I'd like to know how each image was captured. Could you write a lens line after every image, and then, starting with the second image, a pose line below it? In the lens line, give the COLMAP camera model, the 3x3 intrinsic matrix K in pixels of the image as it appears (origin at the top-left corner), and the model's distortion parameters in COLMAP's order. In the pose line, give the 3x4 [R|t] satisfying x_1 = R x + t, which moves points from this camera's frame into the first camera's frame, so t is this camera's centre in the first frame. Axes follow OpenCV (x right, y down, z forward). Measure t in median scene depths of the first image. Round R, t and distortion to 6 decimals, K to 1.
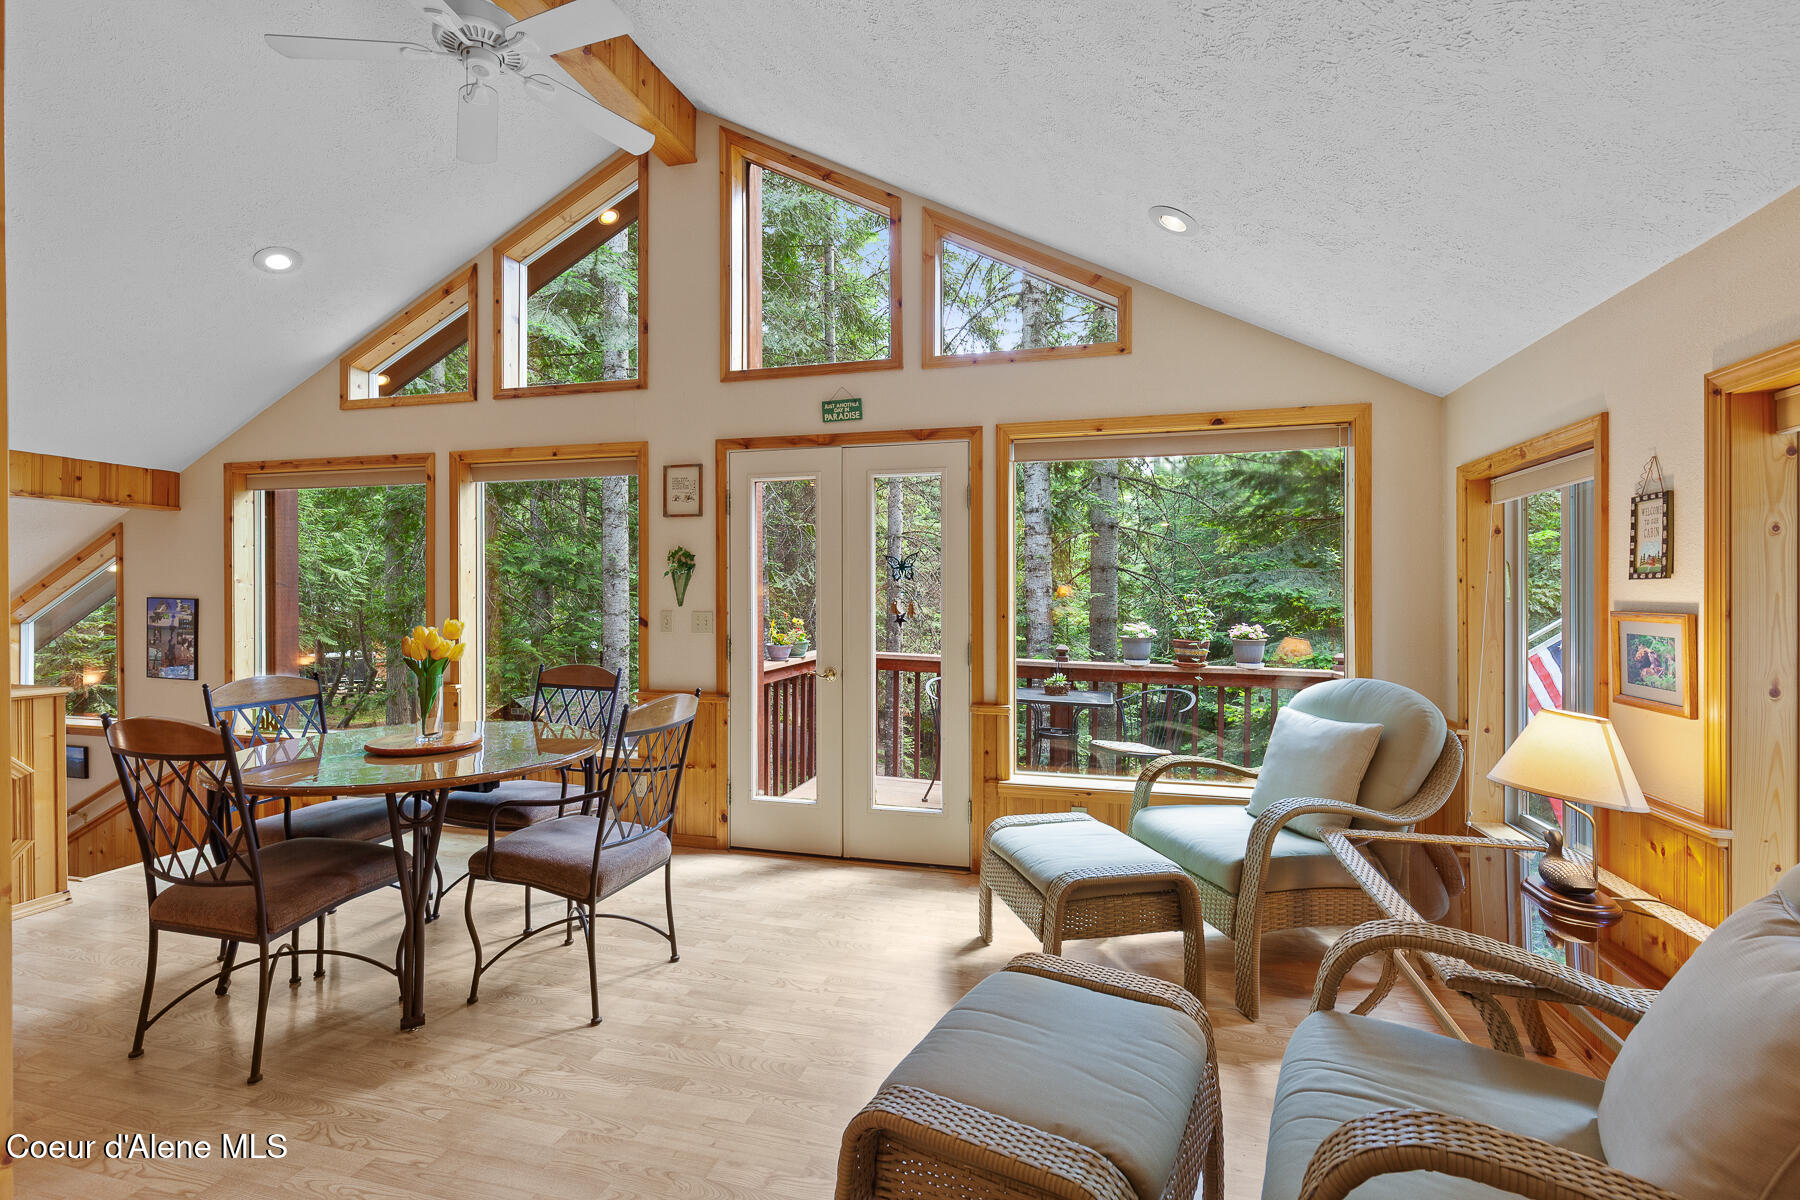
lens RADIAL K [[814.6, 0, 902.4], [0, 814.6, 592.2], [0, 0, 1]] dist [0.004709, -0.000296]
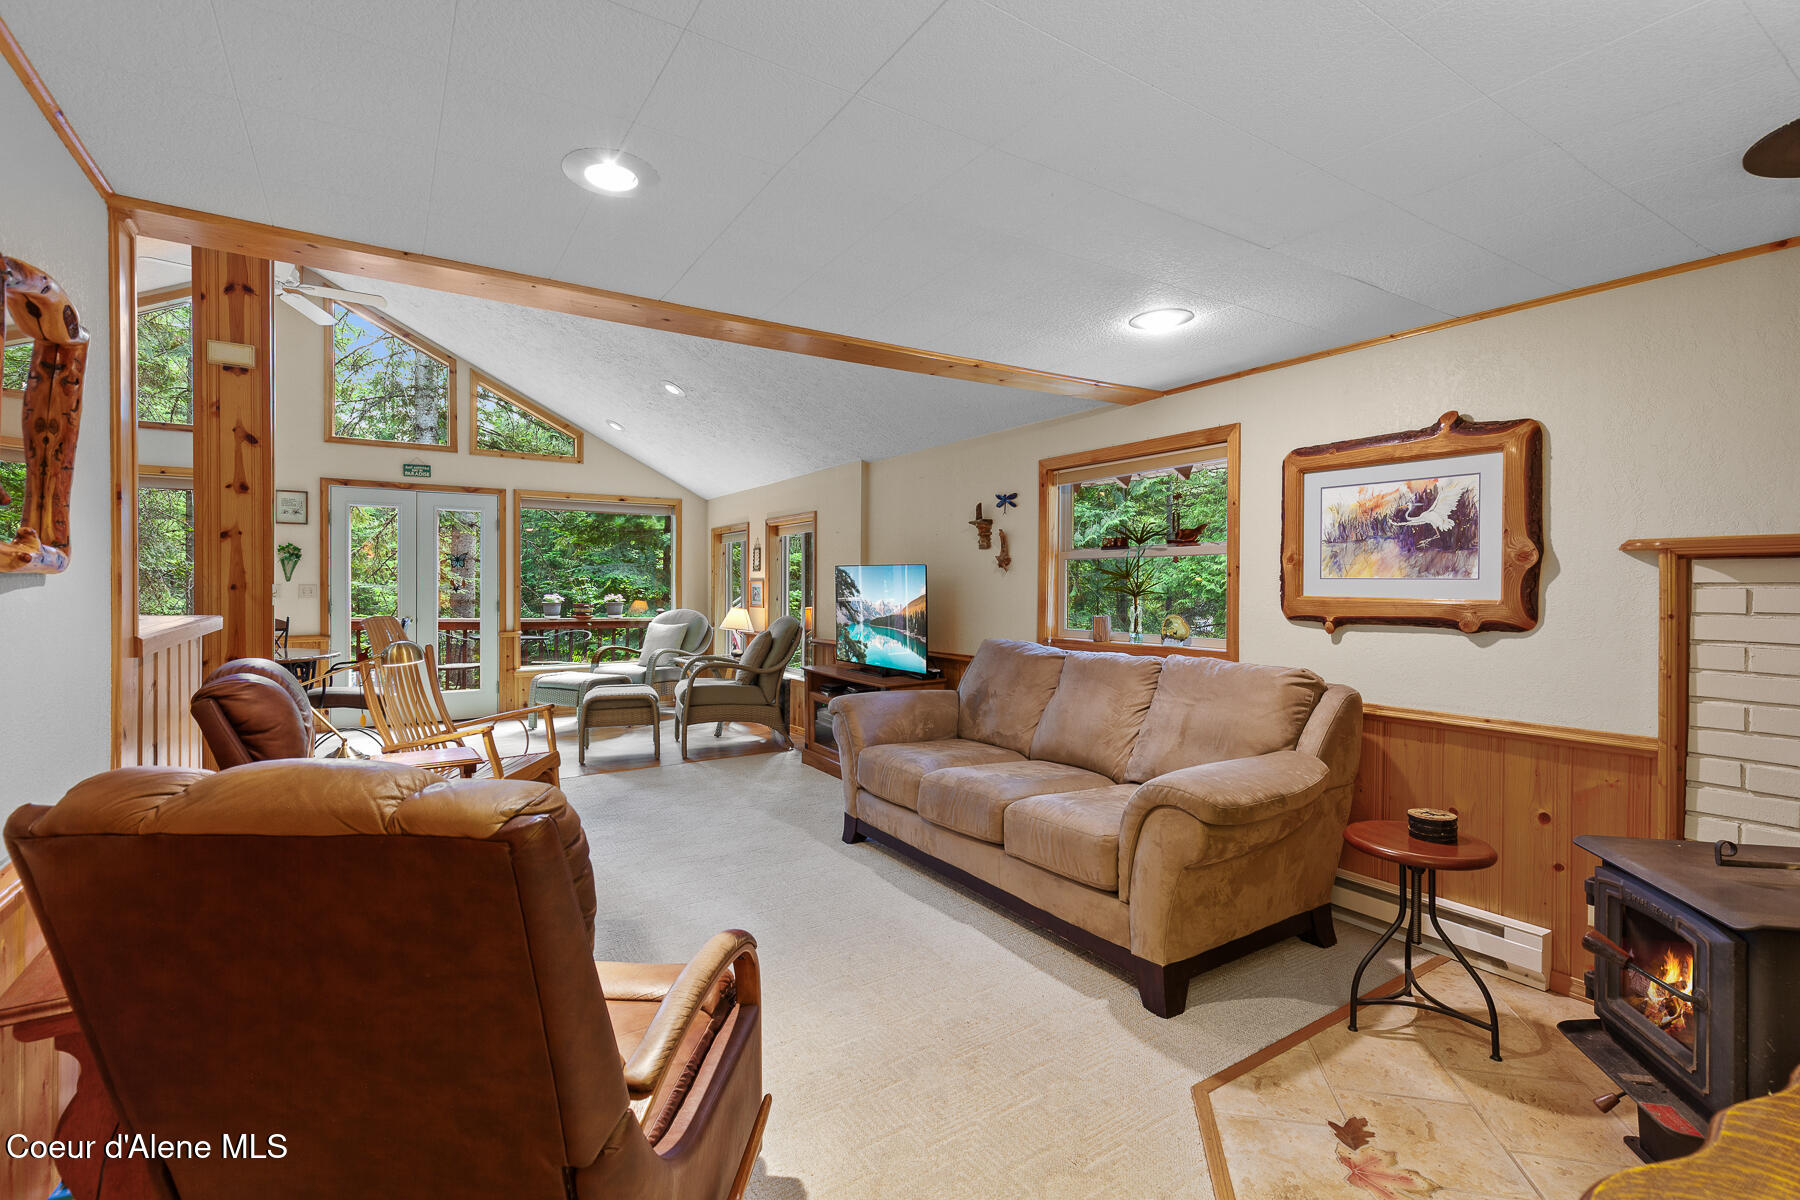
lens RADIAL K [[814.6, 0, 902.4], [0, 814.6, 592.2], [0, 0, 1]] dist [0.004709, -0.000296]
pose [[0.673647, -0.004386, 0.739040, -0.650434], [-0.004032, 0.999946, 0.009609, 0.018905], [-0.739042, -0.009453, 0.673593, -0.941456]]
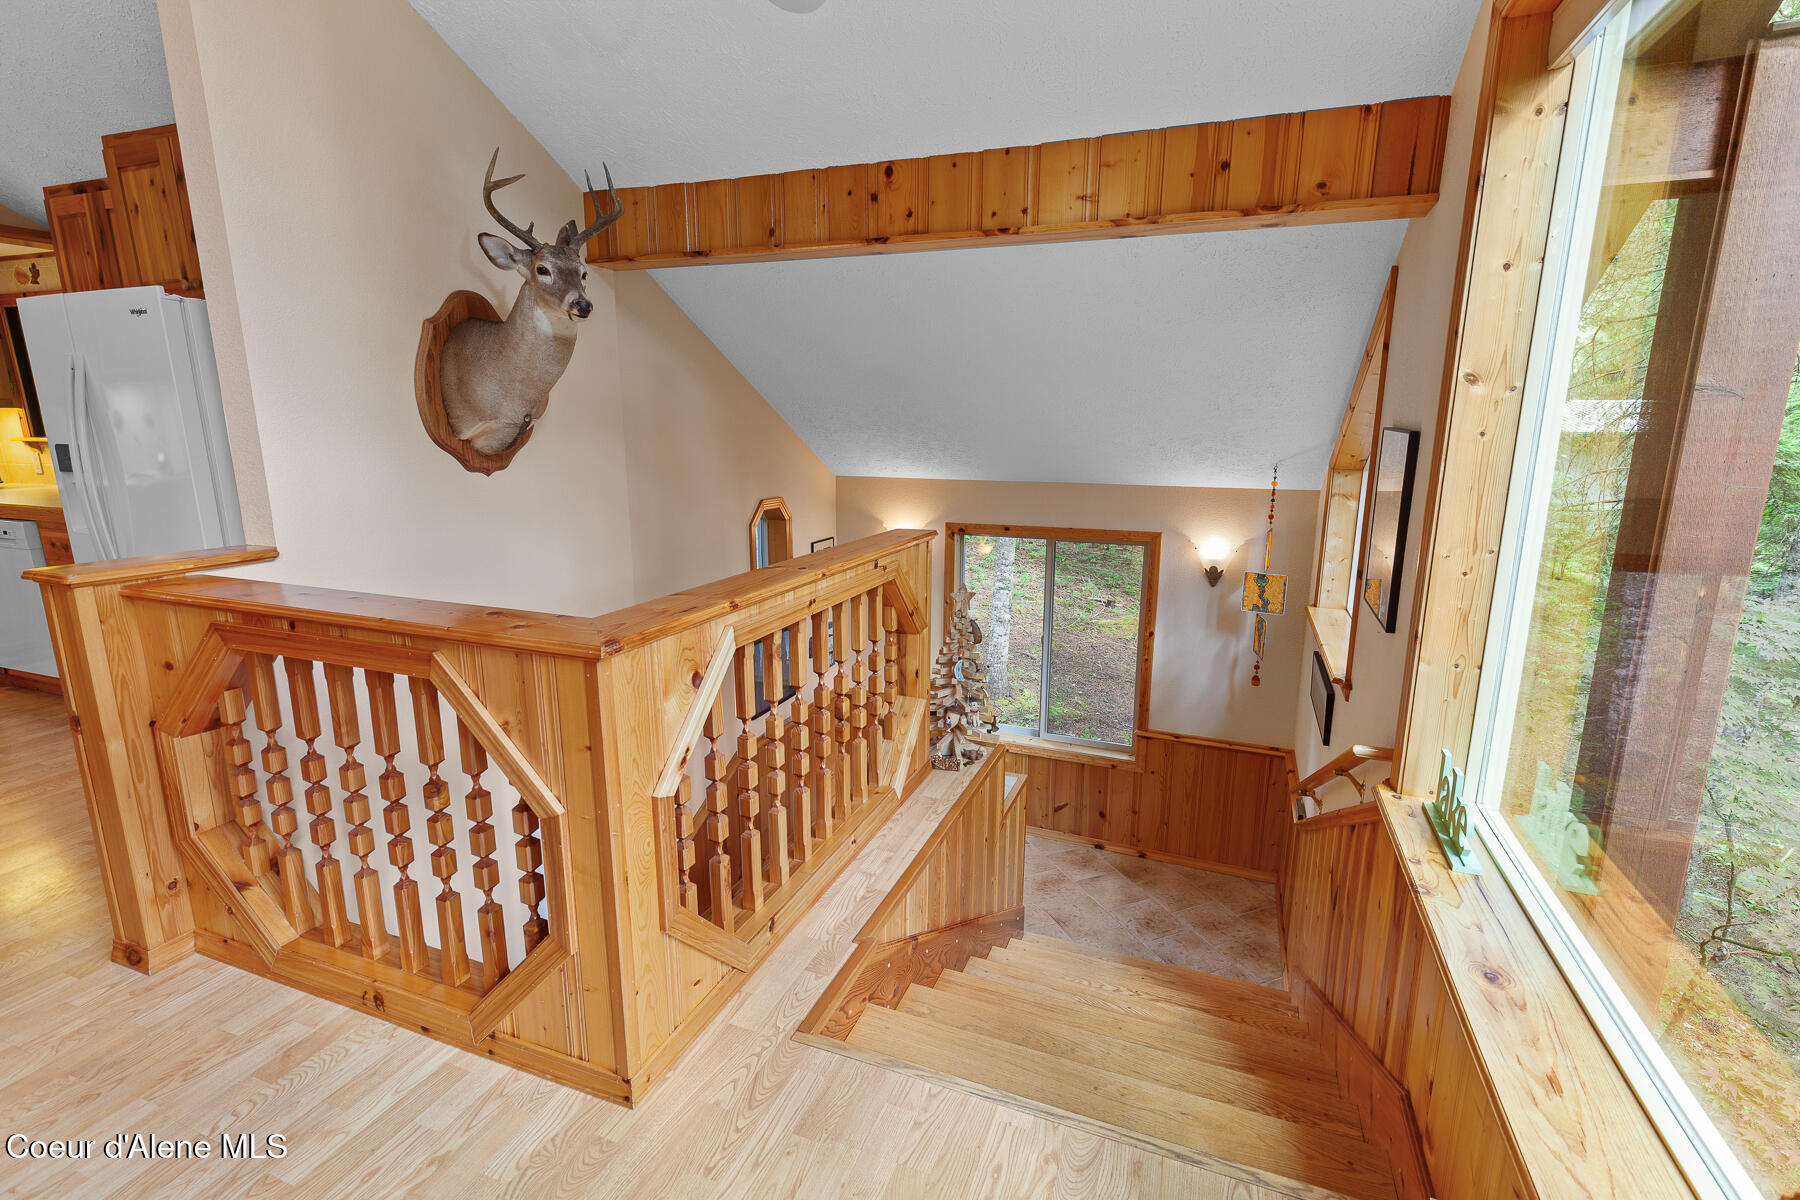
lens RADIAL K [[814.6, 0, 902.4], [0, 814.6, 592.2], [0, 0, 1]] dist [0.004709, -0.000296]
pose [[-0.104695, 0.201269, -0.973925, -0.534859], [-0.005133, 0.979184, 0.202908, 0.006971], [0.994491, 0.026243, -0.101483, 0.965320]]
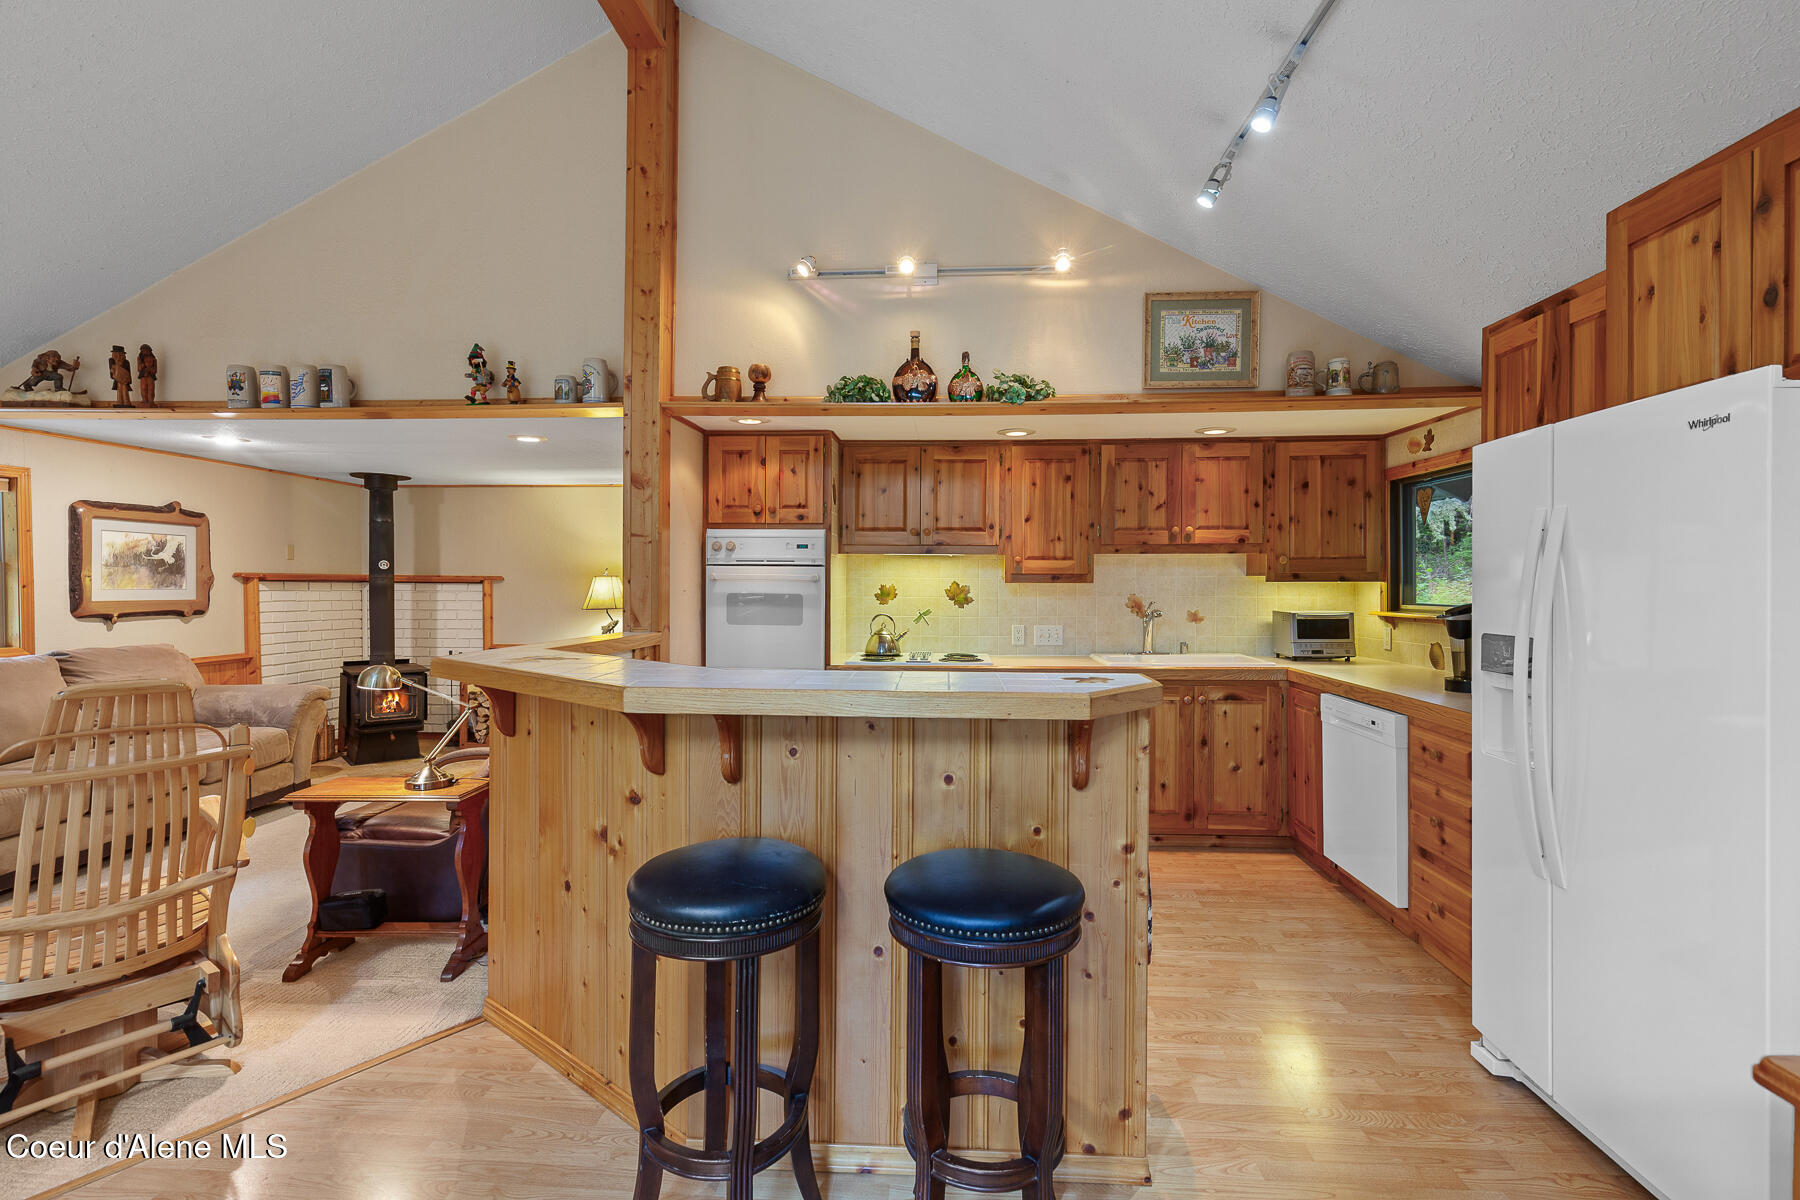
lens RADIAL K [[814.6, 0, 902.4], [0, 814.6, 592.2], [0, 0, 1]] dist [0.004709, -0.000296]
pose [[-0.981135, -0.002402, -0.193308, -0.716091], [-0.004615, 0.999929, 0.011002, -0.001216], [0.193268, 0.011687, -0.981076, 0.589704]]
